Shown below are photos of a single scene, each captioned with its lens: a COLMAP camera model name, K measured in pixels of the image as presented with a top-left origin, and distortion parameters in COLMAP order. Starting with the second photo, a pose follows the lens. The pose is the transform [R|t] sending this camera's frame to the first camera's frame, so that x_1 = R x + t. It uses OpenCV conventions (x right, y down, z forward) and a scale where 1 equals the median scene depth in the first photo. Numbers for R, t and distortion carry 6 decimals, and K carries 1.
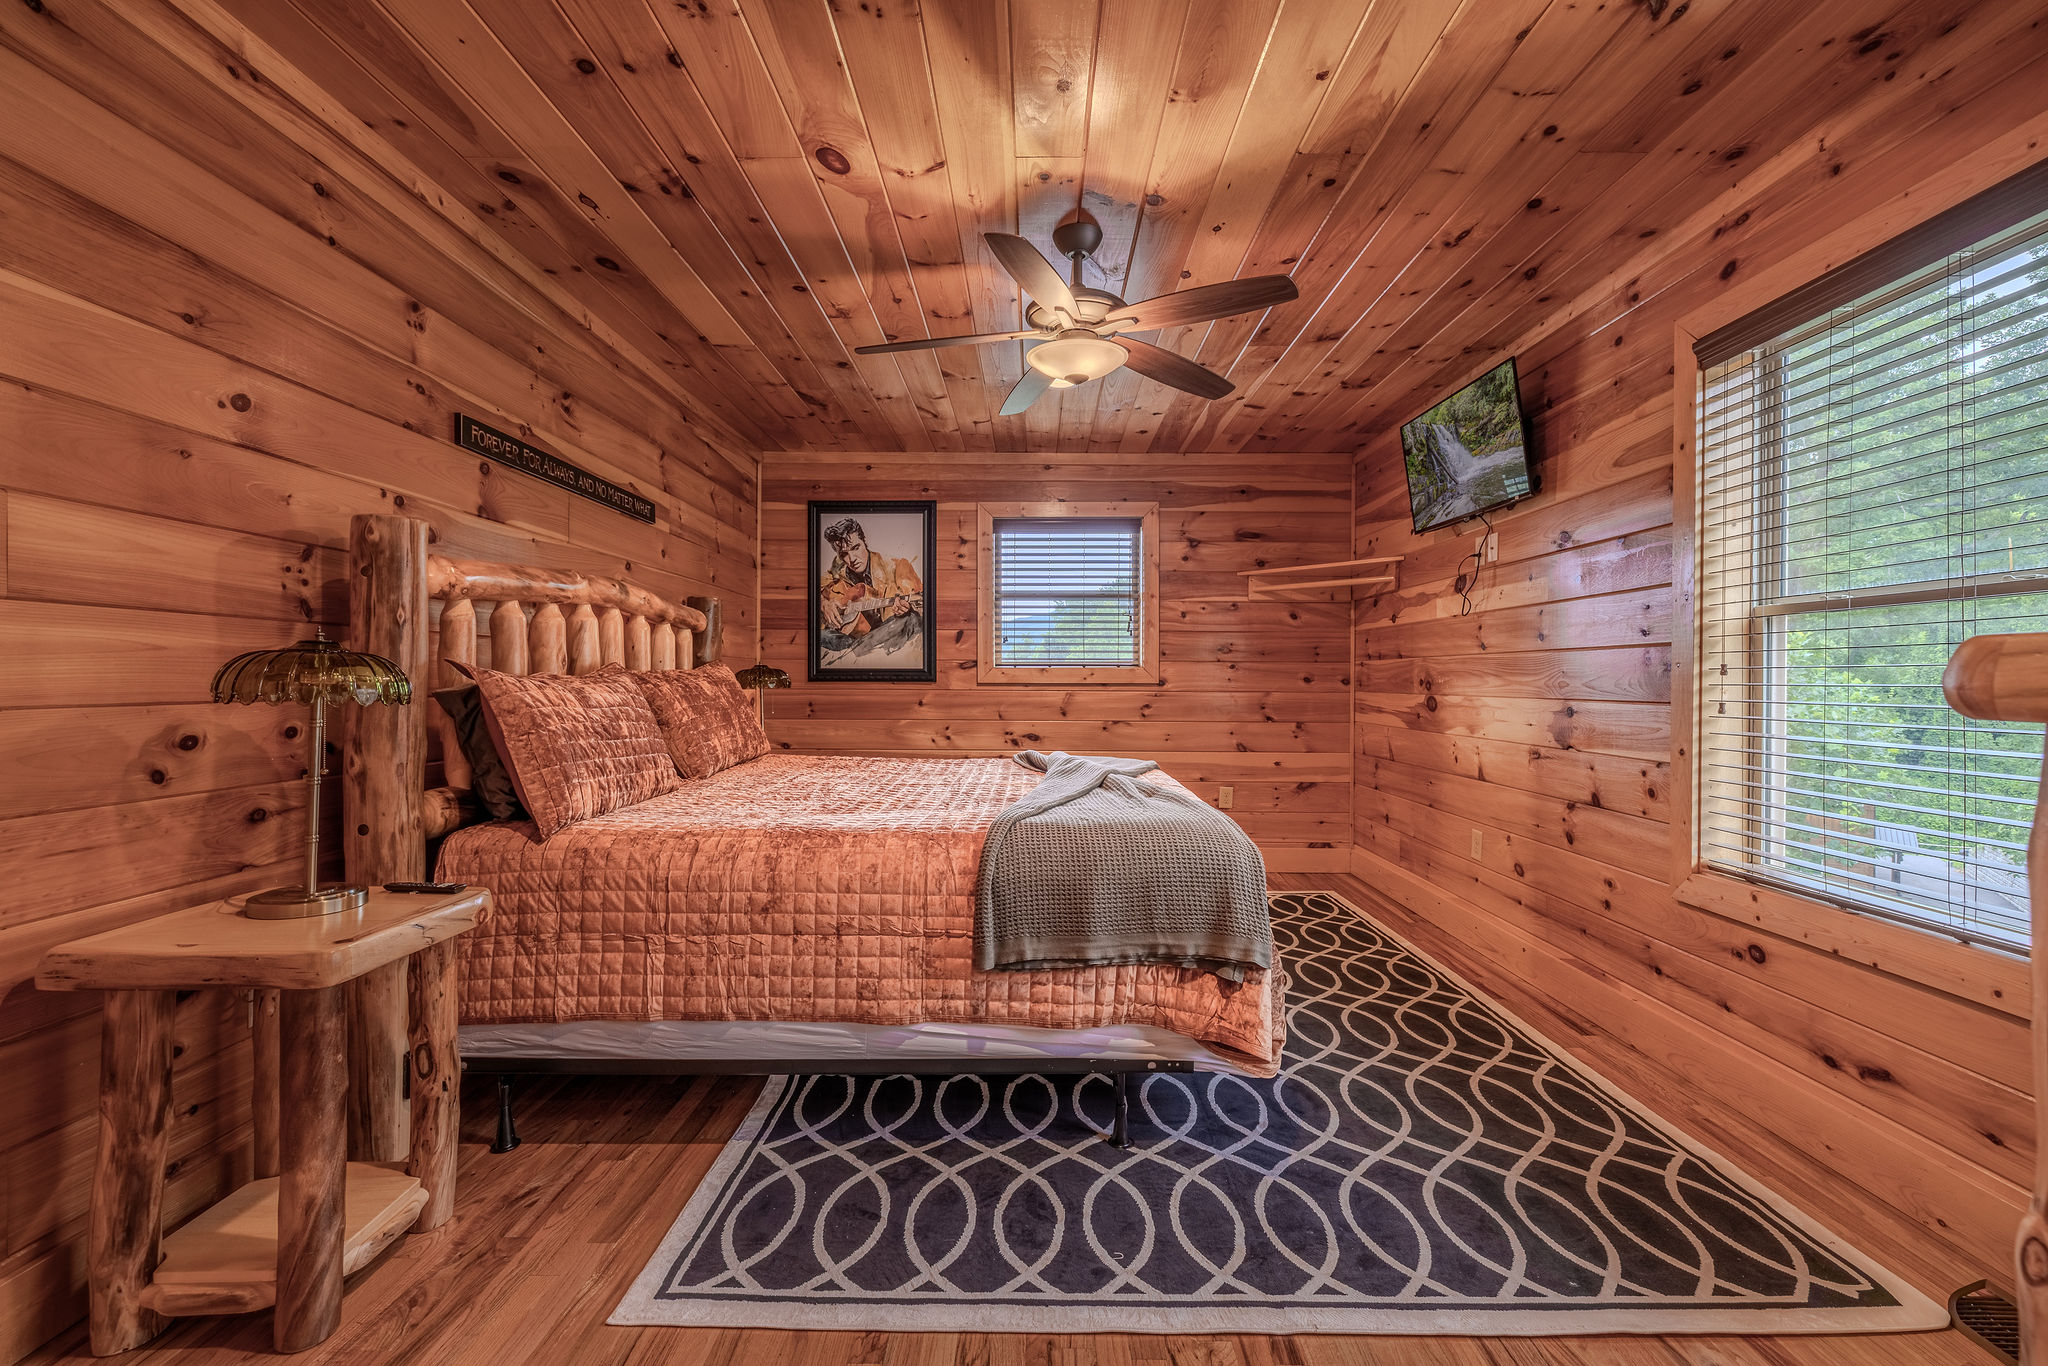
lens RADIAL K [[851.6, 0, 1018.6], [0, 851.6, 683.2], [0, 0, 1]] dist [-0.000146, 0.000136]
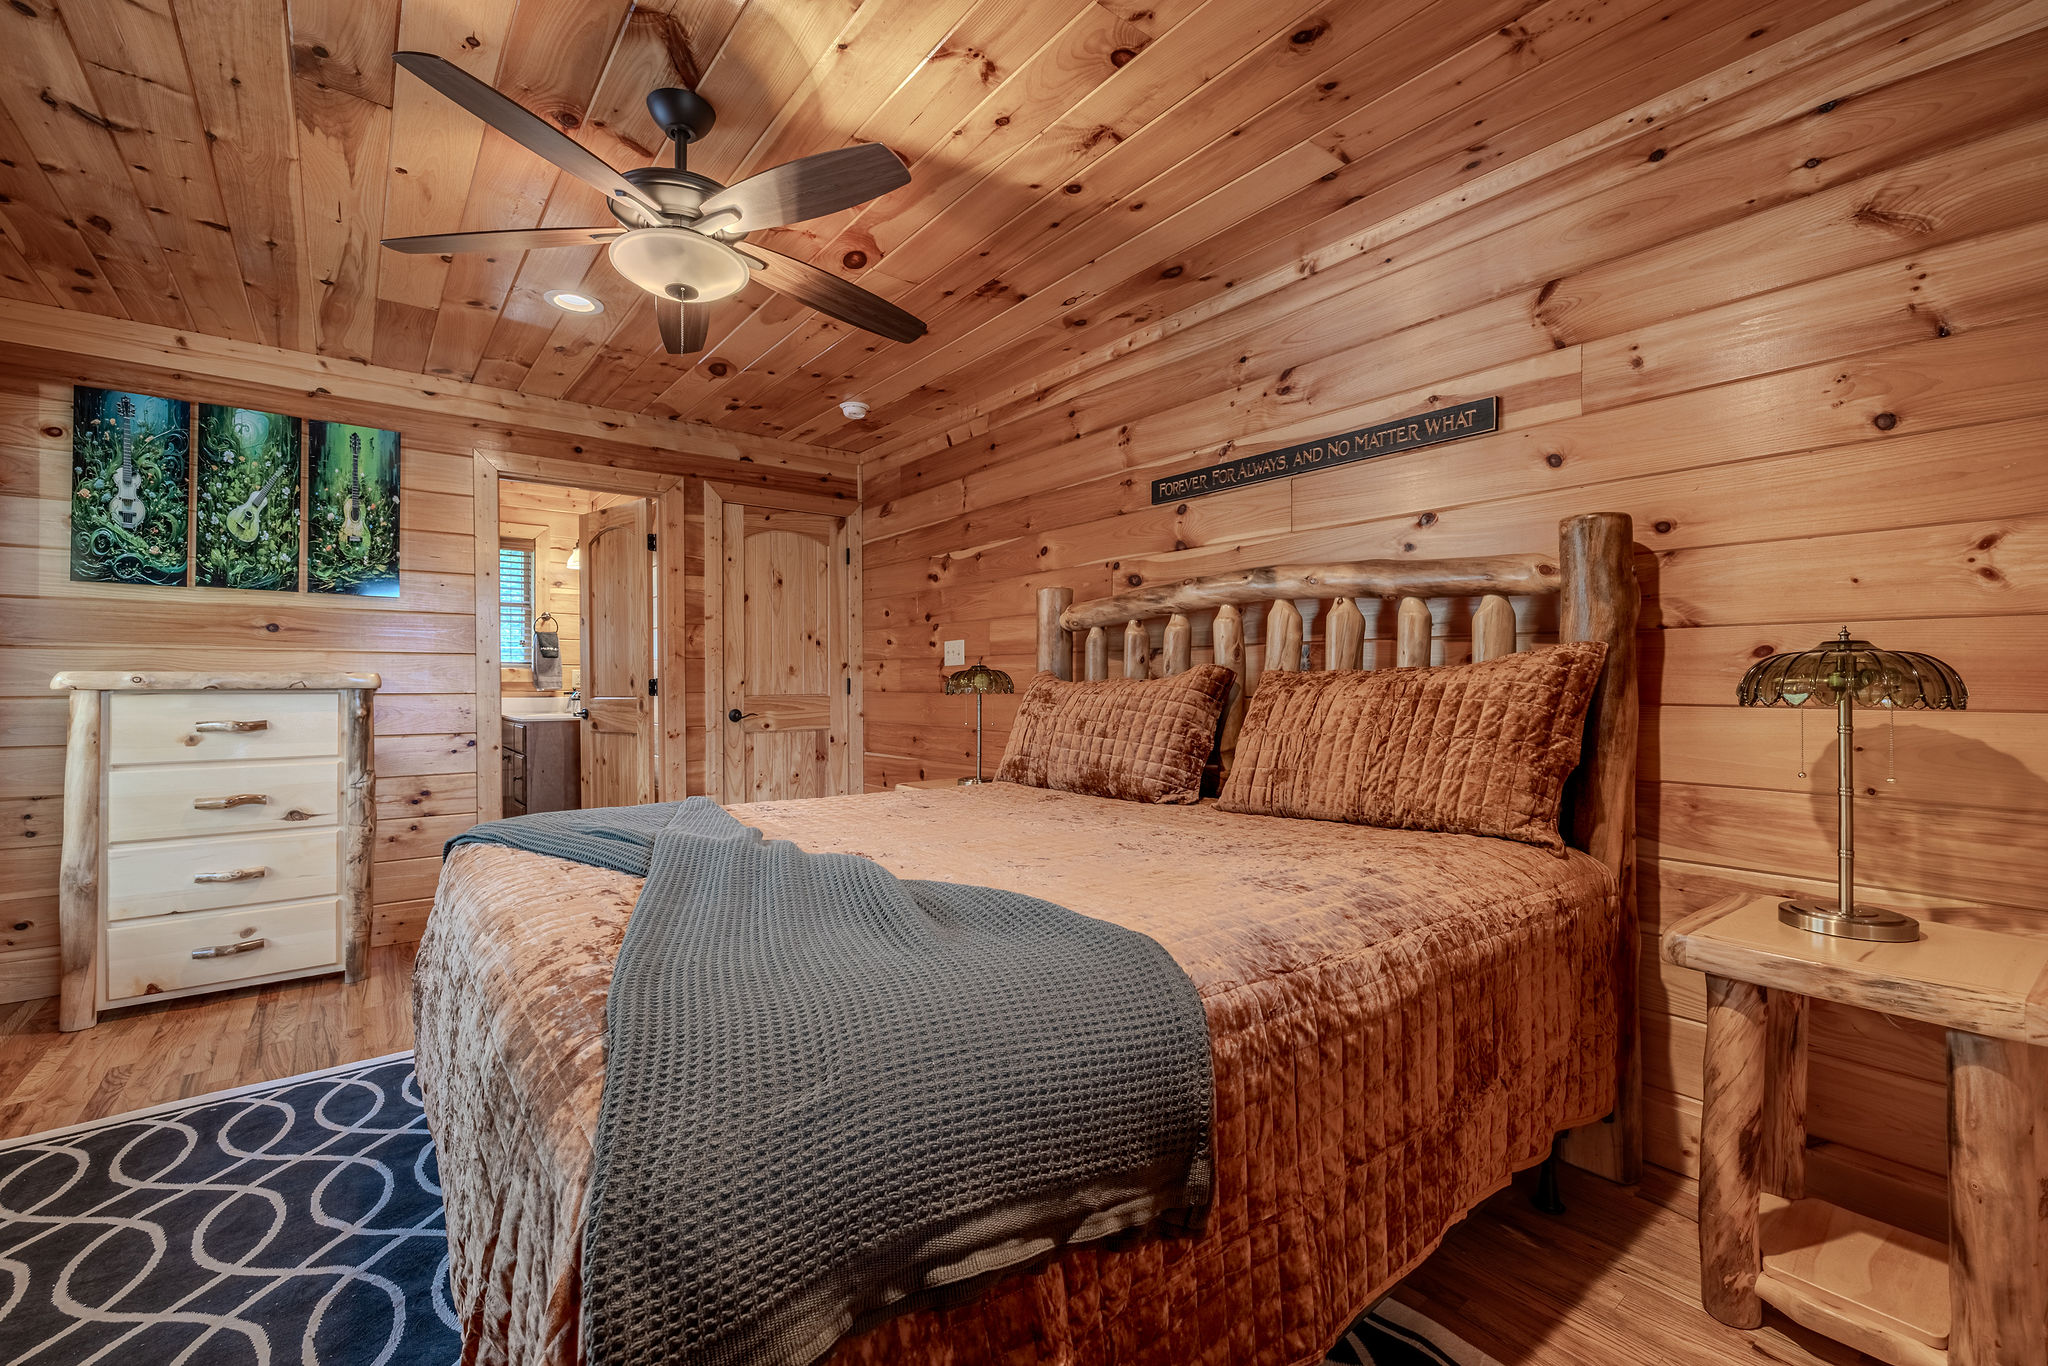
lens RADIAL K [[851.6, 0, 1032.8], [0, 851.6, 686.4], [0, 0, 1]] dist [-0.000146, 0.000136]
pose [[-0.763918, -0.002553, -0.645309, 0.179918], [-0.005965, 0.999977, 0.003104, -0.000626], [0.645286, 0.006221, -0.763916, 1.004814]]
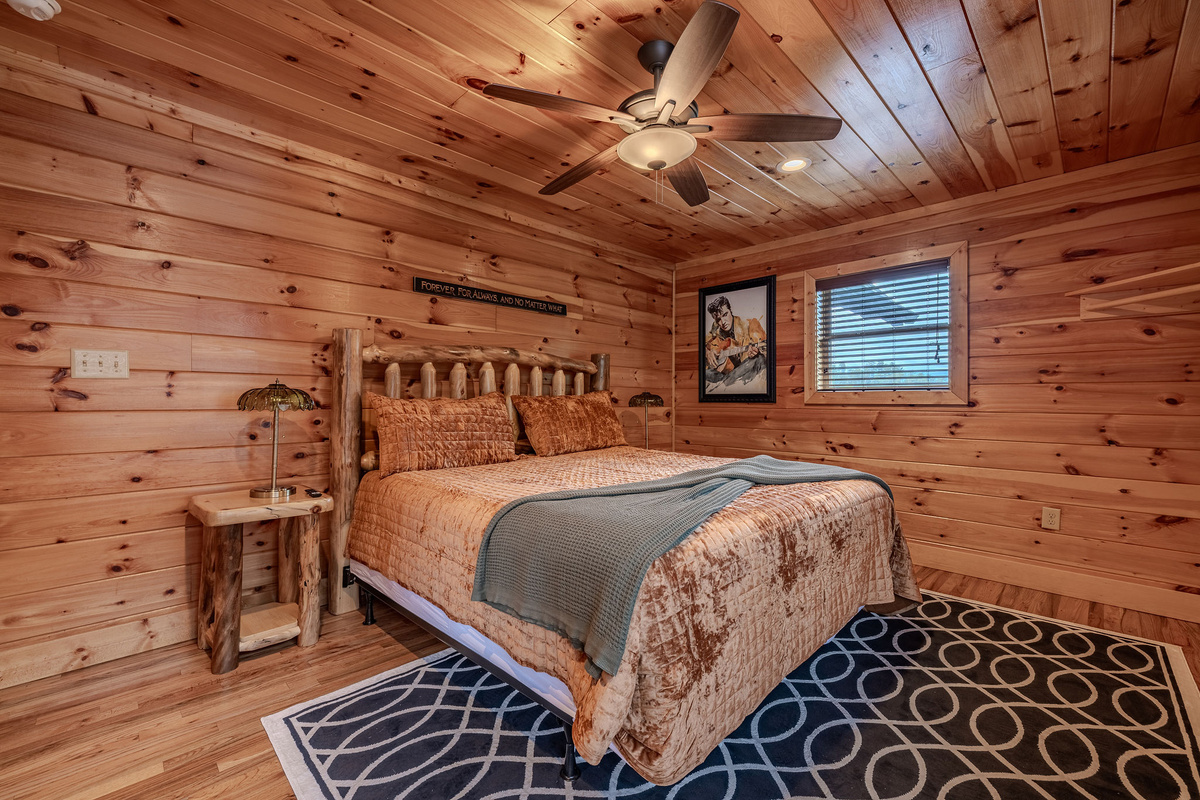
lens RADIAL K [[499.0, 0, 597.0], [0, 499.0, 397.9], [0, 0, 1]] dist [-0.000146, 0.000136]
pose [[0.719599, -0.005839, -0.694365, 0.290218], [-0.003647, 0.999919, -0.012188, 0.001383], [0.694380, 0.011303, 0.719520, 0.221627]]
